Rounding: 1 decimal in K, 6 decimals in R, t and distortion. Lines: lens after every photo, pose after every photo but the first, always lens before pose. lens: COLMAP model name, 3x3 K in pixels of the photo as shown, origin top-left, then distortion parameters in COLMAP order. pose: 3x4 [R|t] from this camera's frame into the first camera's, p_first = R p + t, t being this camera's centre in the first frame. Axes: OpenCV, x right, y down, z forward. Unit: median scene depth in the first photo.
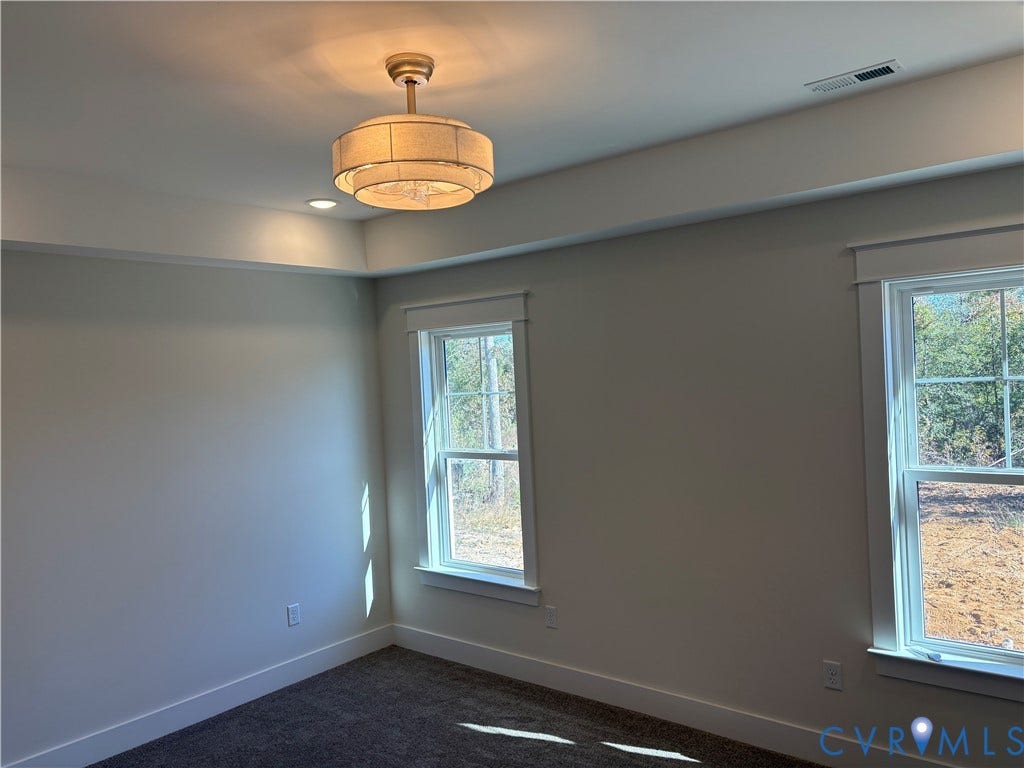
lens RADIAL K [[766.0, 0, 512.0], [0, 766.0, 384.0], [0, 0, 1]] dist [0.054802, 0.001800]
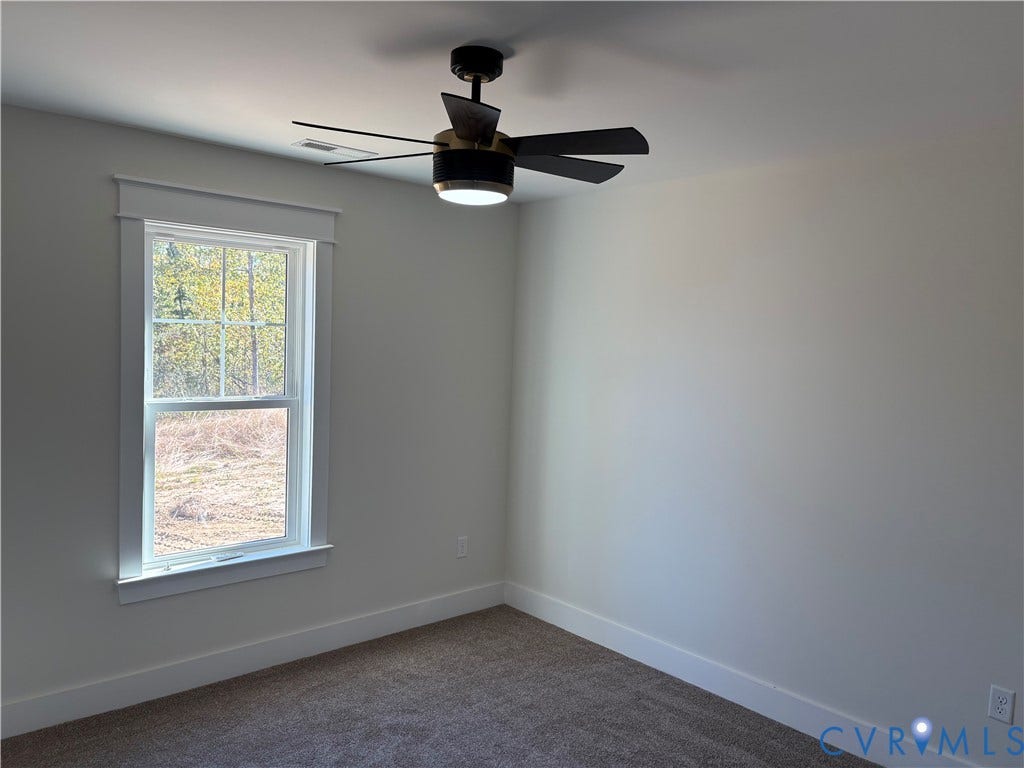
lens RADIAL K [[764.3, 0, 512.0], [0, 764.3, 384.0], [0, 0, 1]] dist [-0.004056, -0.001041]
pose [[0.153276, -0.029364, 0.987747, -0.479978], [-0.054551, 0.997783, 0.038128, 0.018351], [-0.986676, -0.059727, 0.151335, 0.393246]]
